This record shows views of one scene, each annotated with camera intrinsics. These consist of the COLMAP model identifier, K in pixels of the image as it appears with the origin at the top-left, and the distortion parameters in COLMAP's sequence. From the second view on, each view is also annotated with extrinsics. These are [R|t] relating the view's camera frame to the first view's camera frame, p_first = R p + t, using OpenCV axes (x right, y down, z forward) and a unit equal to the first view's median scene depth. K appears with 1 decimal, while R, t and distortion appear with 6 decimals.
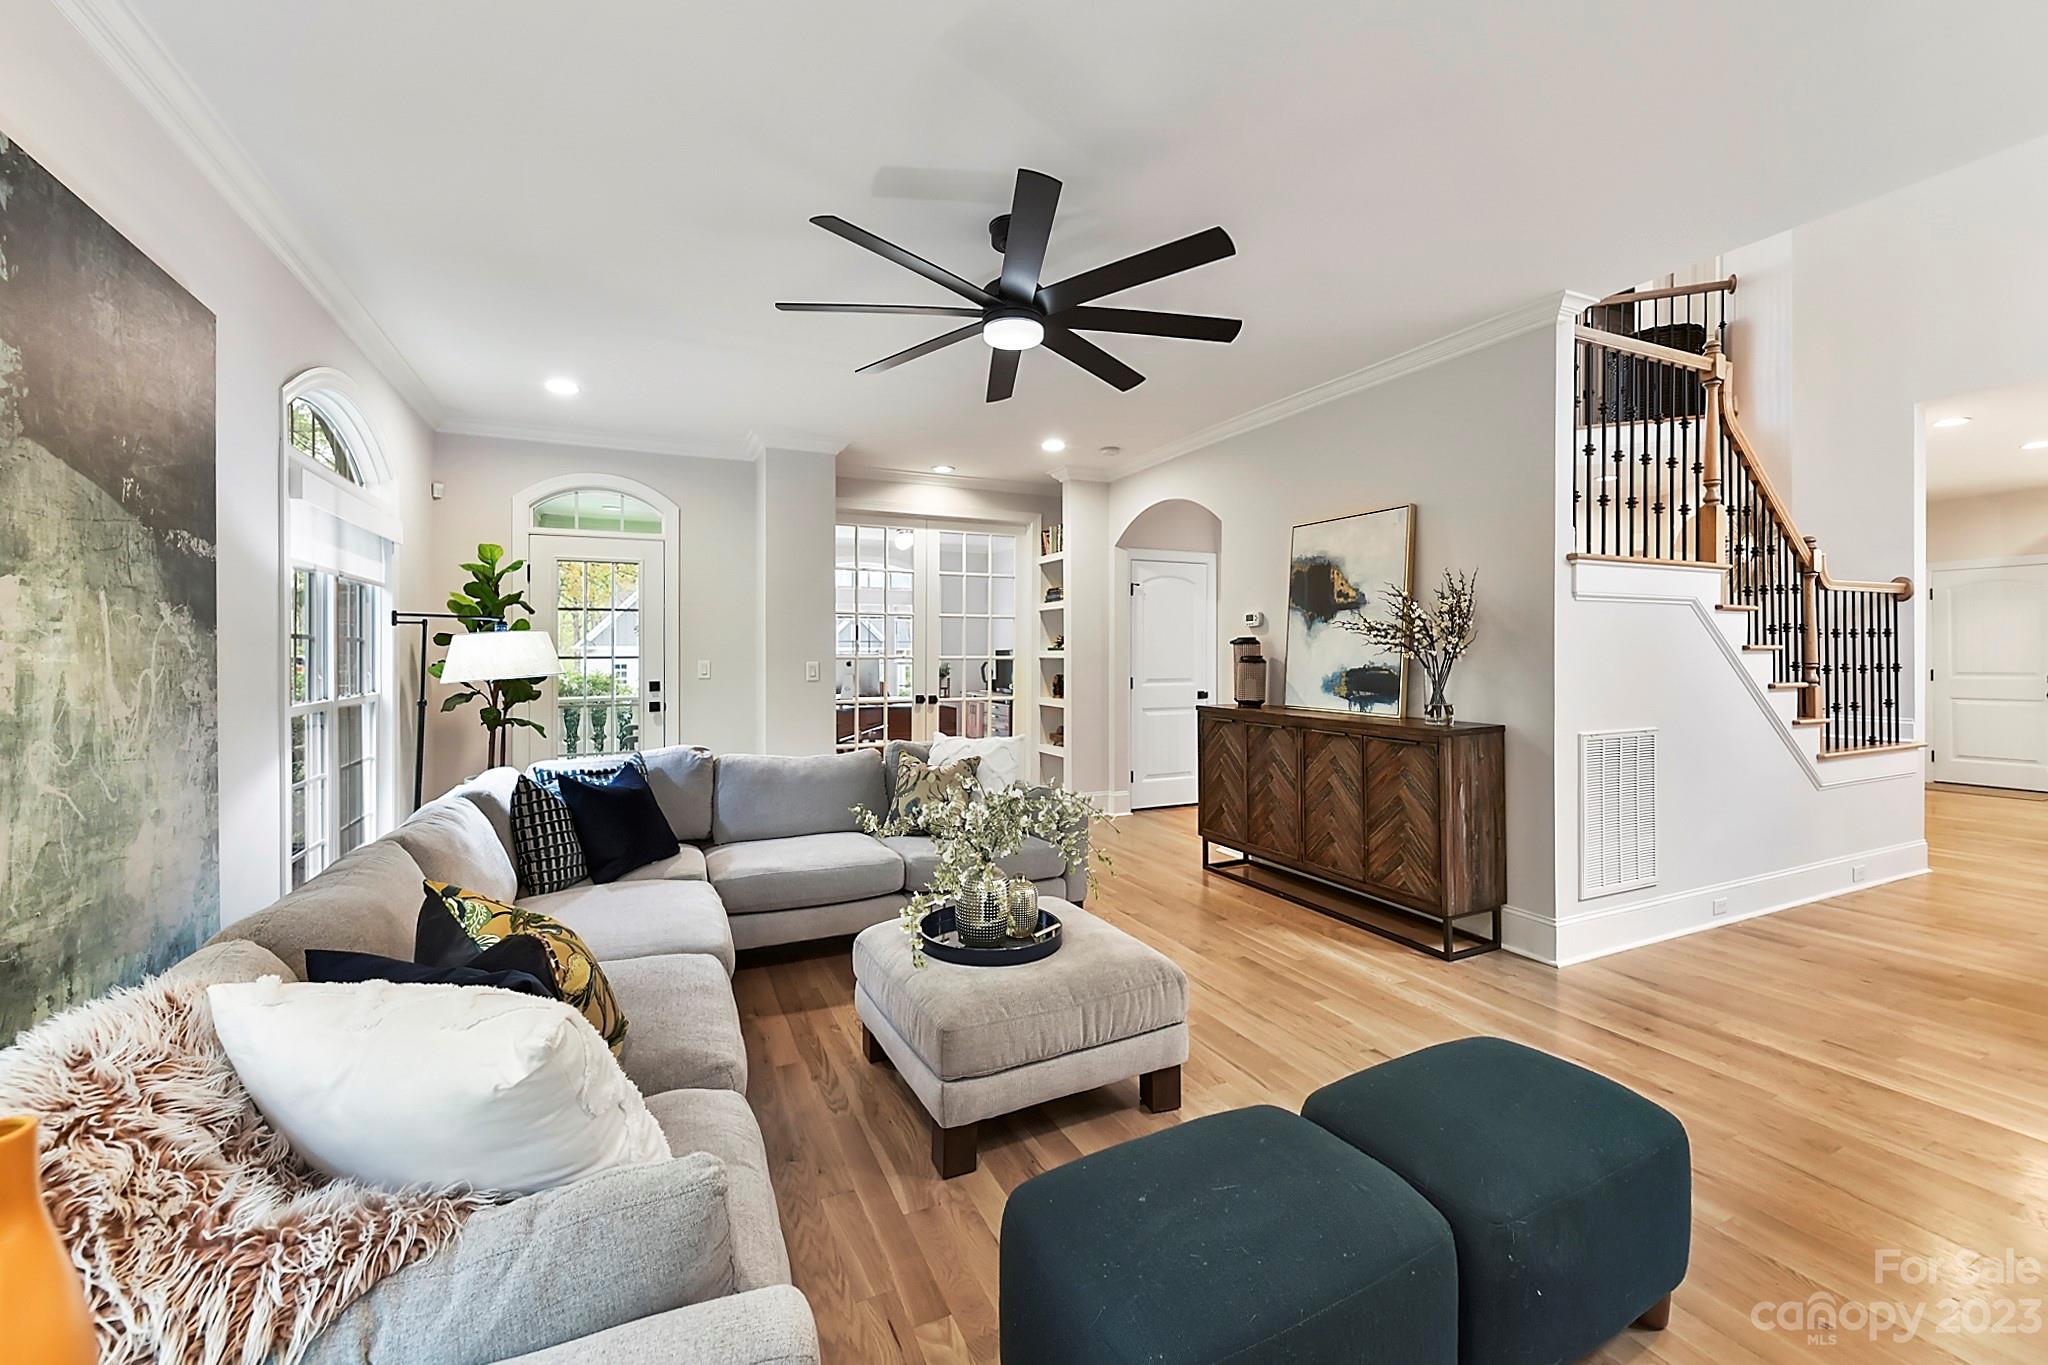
lens RADIAL K [[822.3, 0, 1008.2], [0, 822.3, 649.2], [0, 0, 1]] dist [0.005195, -0.001395]
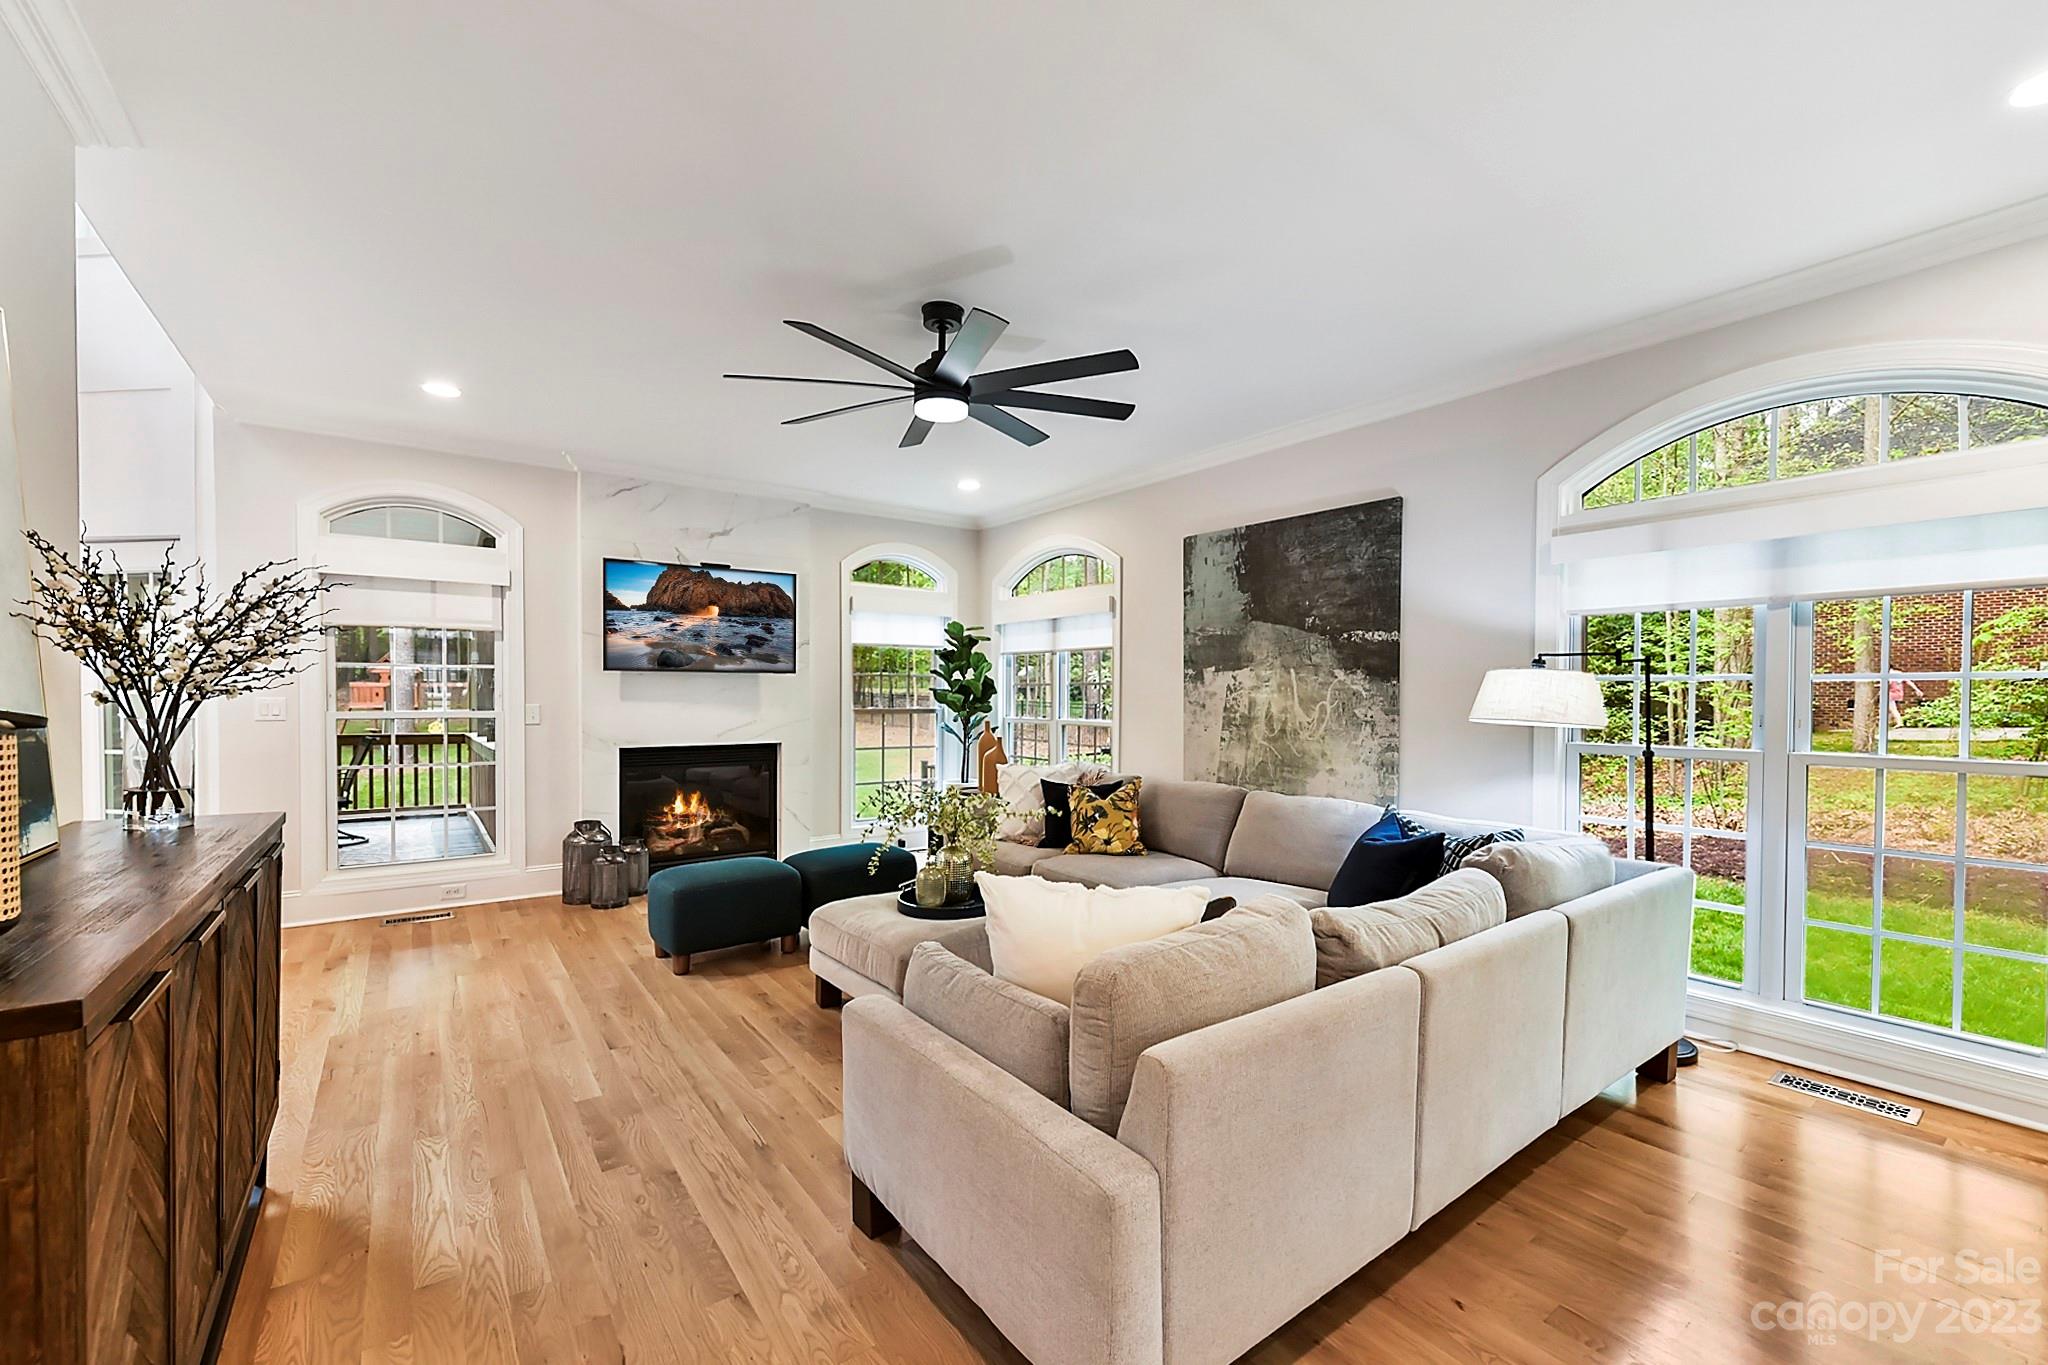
lens RADIAL K [[822.3, 0, 1006.9], [0, 822.3, 699.3], [0, 0, 1]] dist [0.005195, -0.001395]
pose [[-0.982644, -0.002711, -0.185479, 0.151746], [-0.003745, 0.999979, 0.005224, 0.008649], [0.185461, 0.005828, -0.982634, 2.562767]]
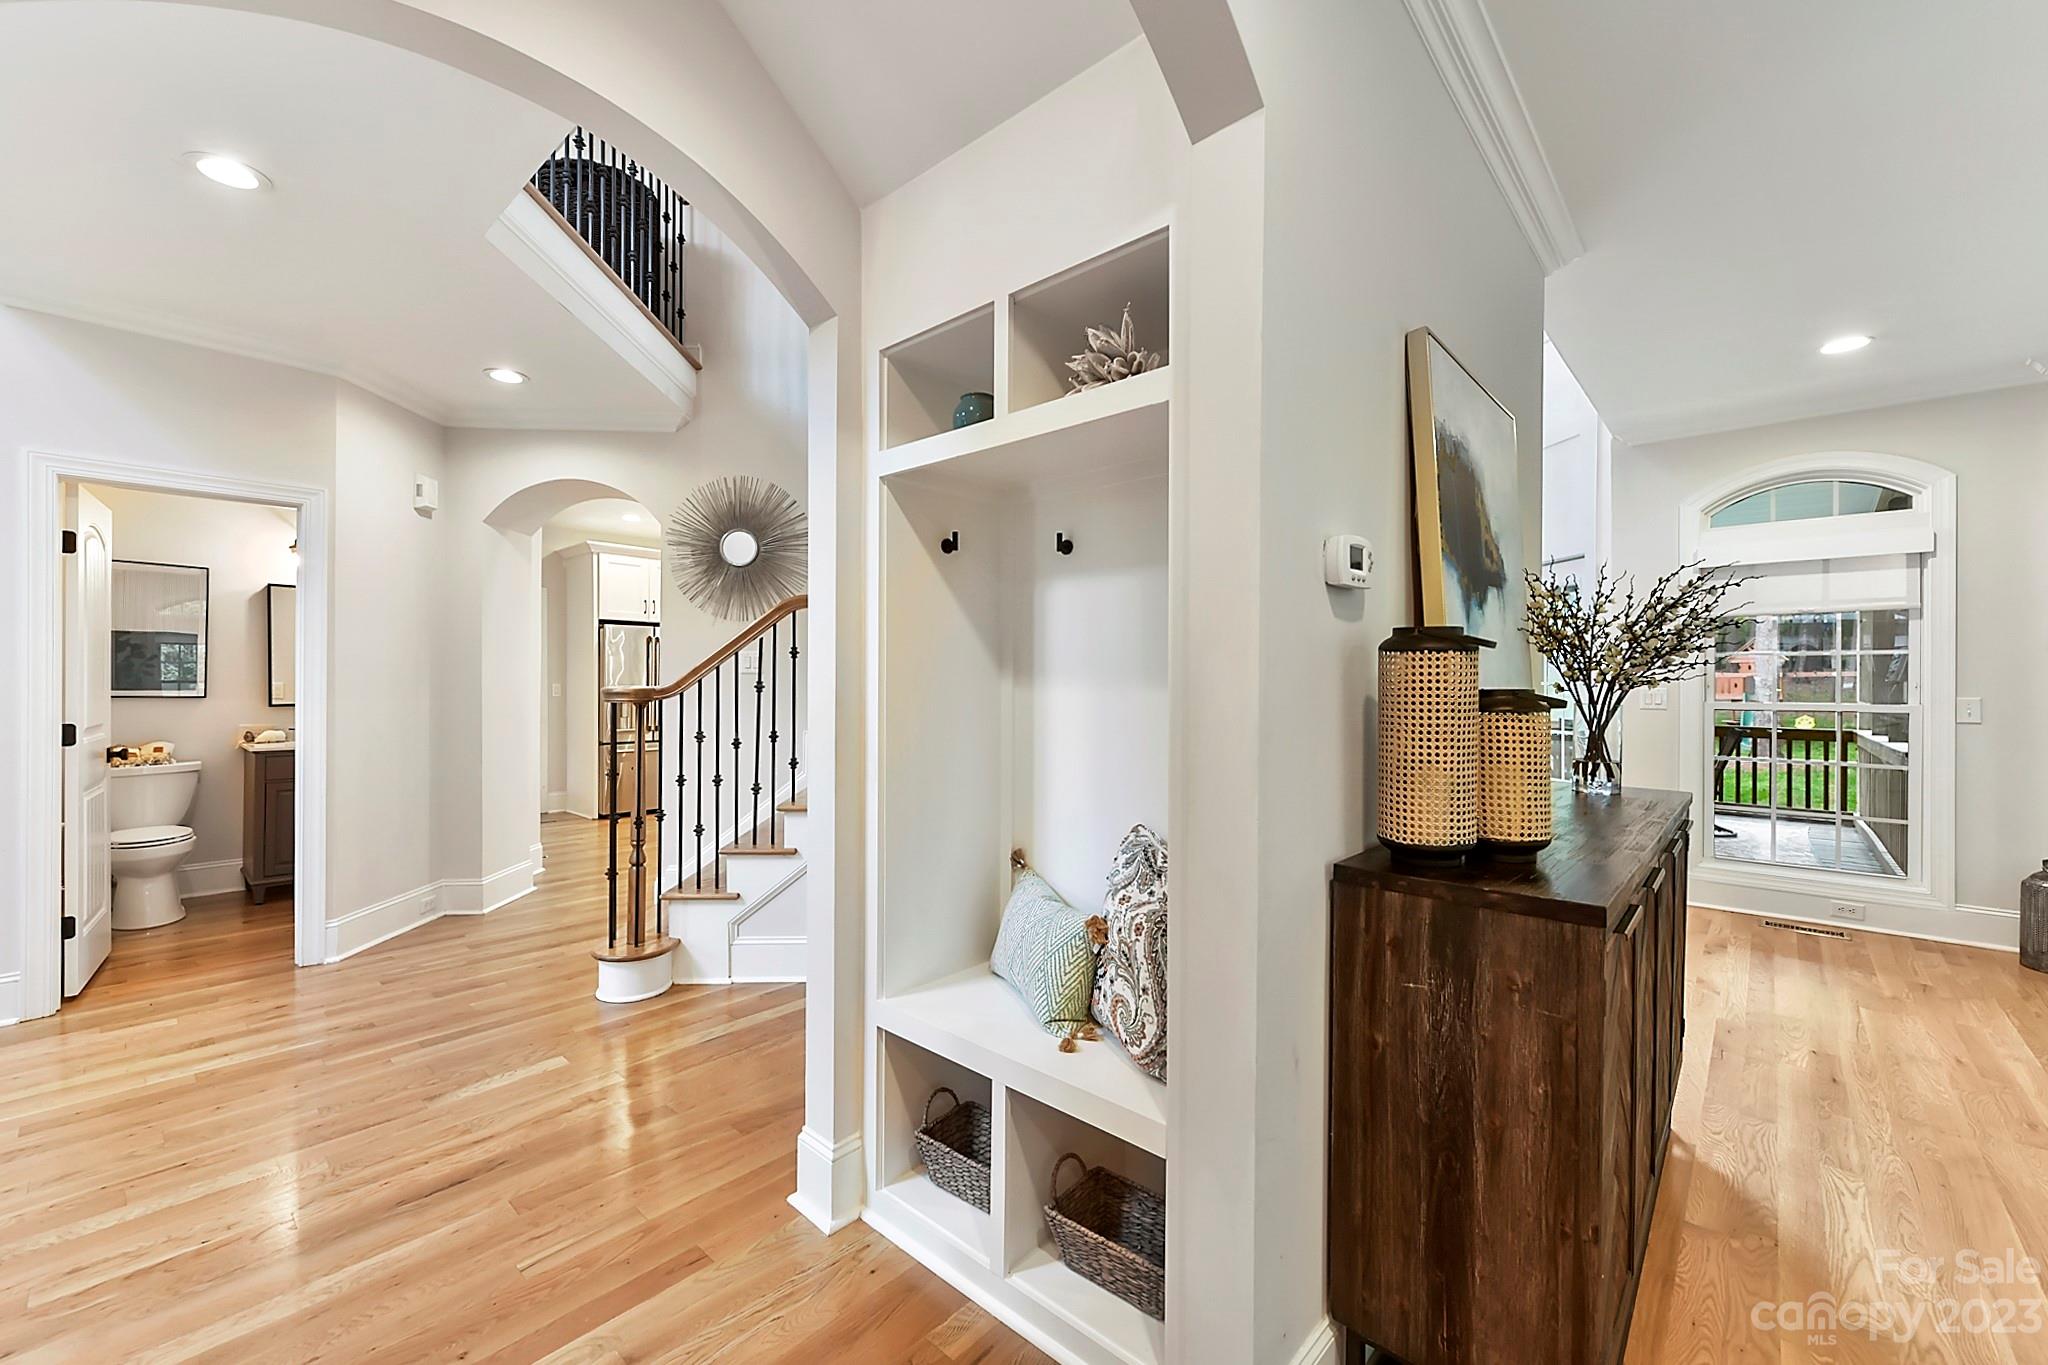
lens RADIAL K [[822.3, 0, 1024.8], [0, 822.3, 684.6], [0, 0, 1]] dist [0.005195, -0.001395]
pose [[-0.388682, -0.004355, 0.921362, 0.162551], [-0.002481, 0.999990, 0.003680, 0.009054], [-0.921369, -0.000856, -0.388689, 2.643528]]
